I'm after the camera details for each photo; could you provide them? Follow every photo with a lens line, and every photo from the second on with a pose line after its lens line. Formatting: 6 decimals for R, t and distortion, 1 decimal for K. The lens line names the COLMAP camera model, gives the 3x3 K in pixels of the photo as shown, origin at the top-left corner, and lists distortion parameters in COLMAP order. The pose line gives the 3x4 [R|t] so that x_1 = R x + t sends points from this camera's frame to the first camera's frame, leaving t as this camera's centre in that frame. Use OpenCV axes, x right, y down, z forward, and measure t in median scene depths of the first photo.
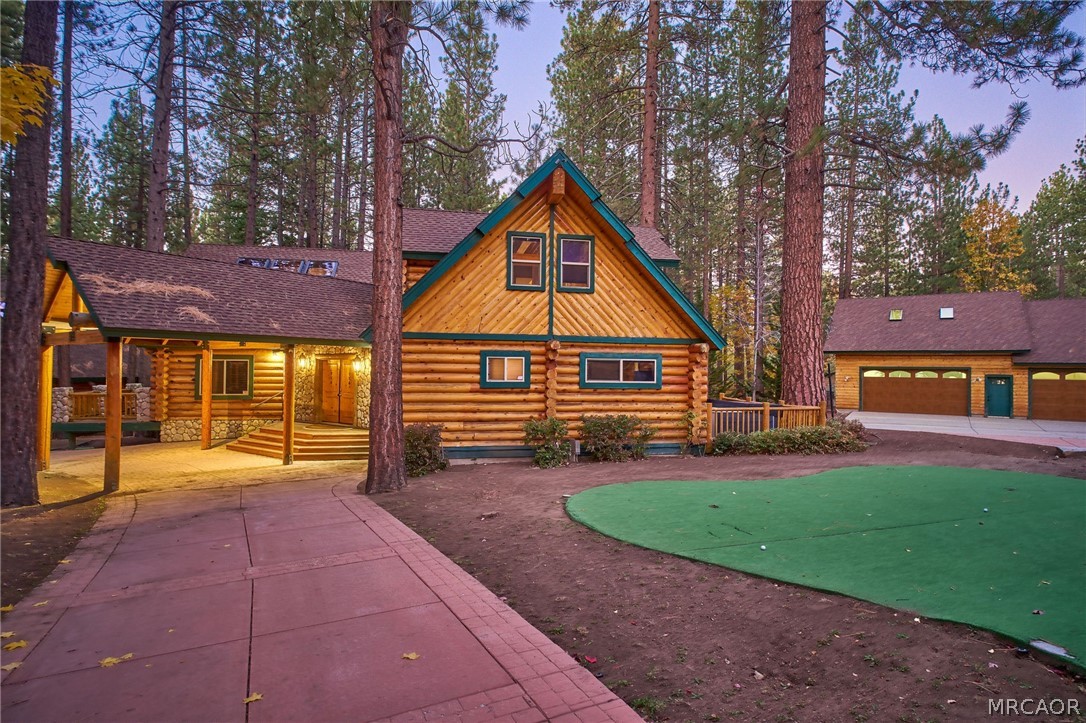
lens RADIAL K [[582.4, 0, 543.4], [0, 582.4, 362.2], [0, 0, 1]] dist [-0.005294, 0.000372]
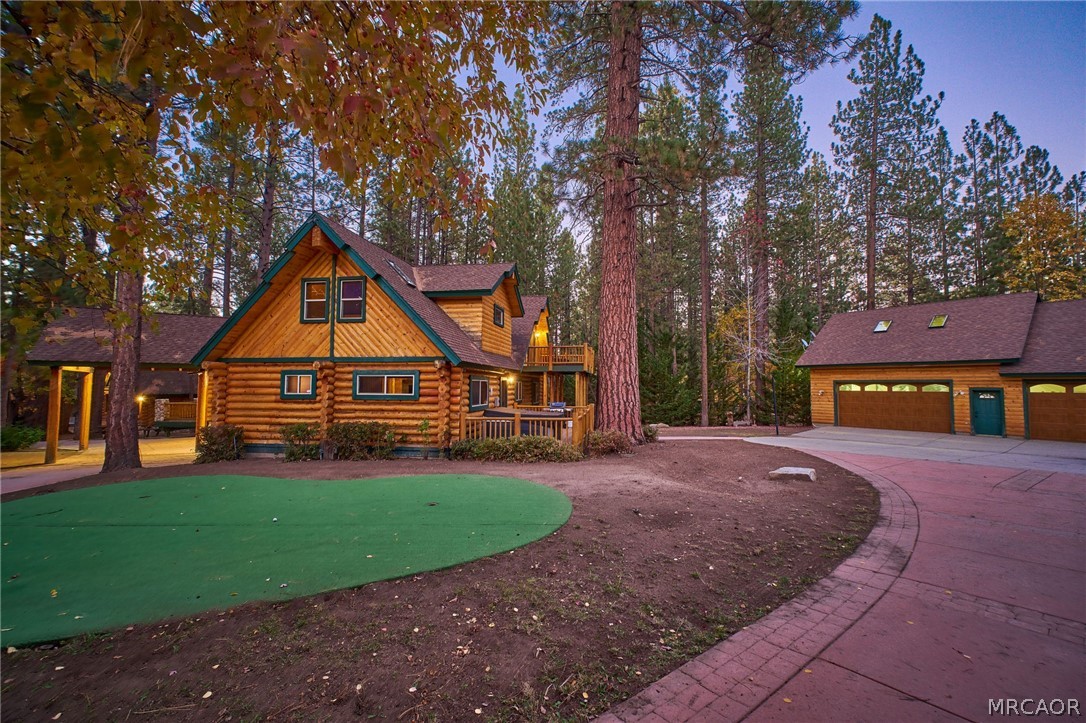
lens RADIAL K [[463.6, 0, 541.3], [0, 463.6, 362.9], [0, 0, 1]] dist [-0.003595, -0.000045]
pose [[0.940037, -0.025367, -0.340129, 0.763981], [0.010926, 0.998958, -0.044305, 0.015287], [0.340899, 0.037932, 0.939334, 0.209200]]
